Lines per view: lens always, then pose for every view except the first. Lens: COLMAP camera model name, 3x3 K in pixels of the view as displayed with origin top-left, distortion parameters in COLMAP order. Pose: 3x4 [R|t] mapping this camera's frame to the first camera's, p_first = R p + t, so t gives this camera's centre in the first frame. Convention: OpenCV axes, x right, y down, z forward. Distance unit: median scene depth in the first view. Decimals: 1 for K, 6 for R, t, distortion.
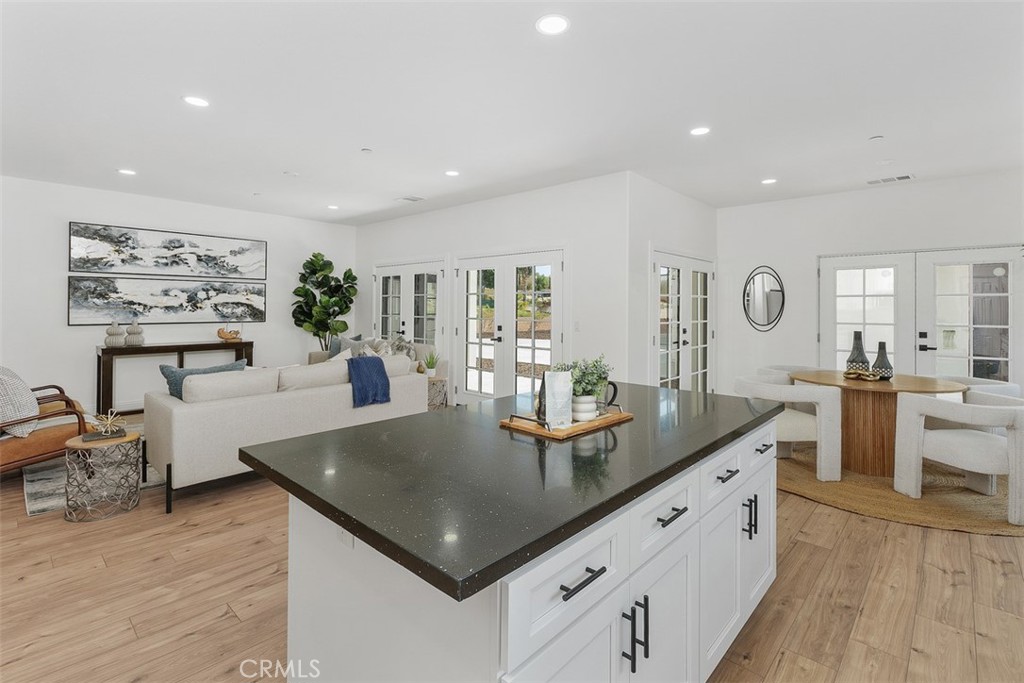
lens RADIAL K [[471.9, 0, 504.0], [0, 471.9, 303.6], [0, 0, 1]] dist [0.000244, -0.000788]
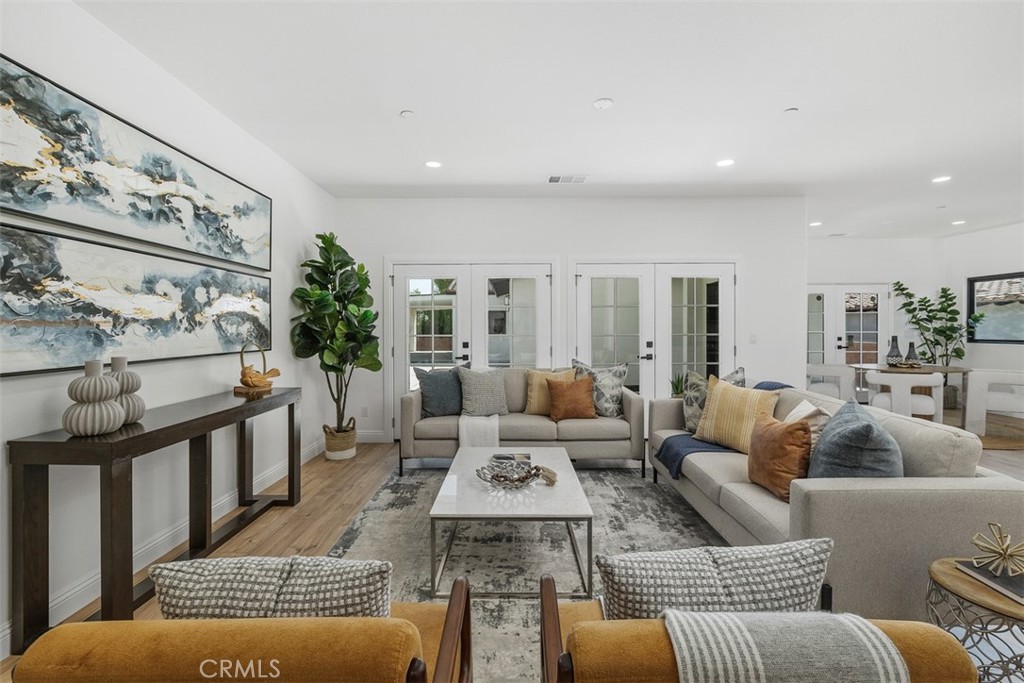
lens RADIAL K [[471.9, 0, 506.0], [0, 471.9, 333.9], [0, 0, 1]] dist [0.000244, -0.000788]
pose [[0.736487, -0.017726, 0.676219, -0.801753], [0.004149, 0.999756, 0.021688, 0.011226], [-0.676439, -0.013168, 0.736381, 0.516927]]
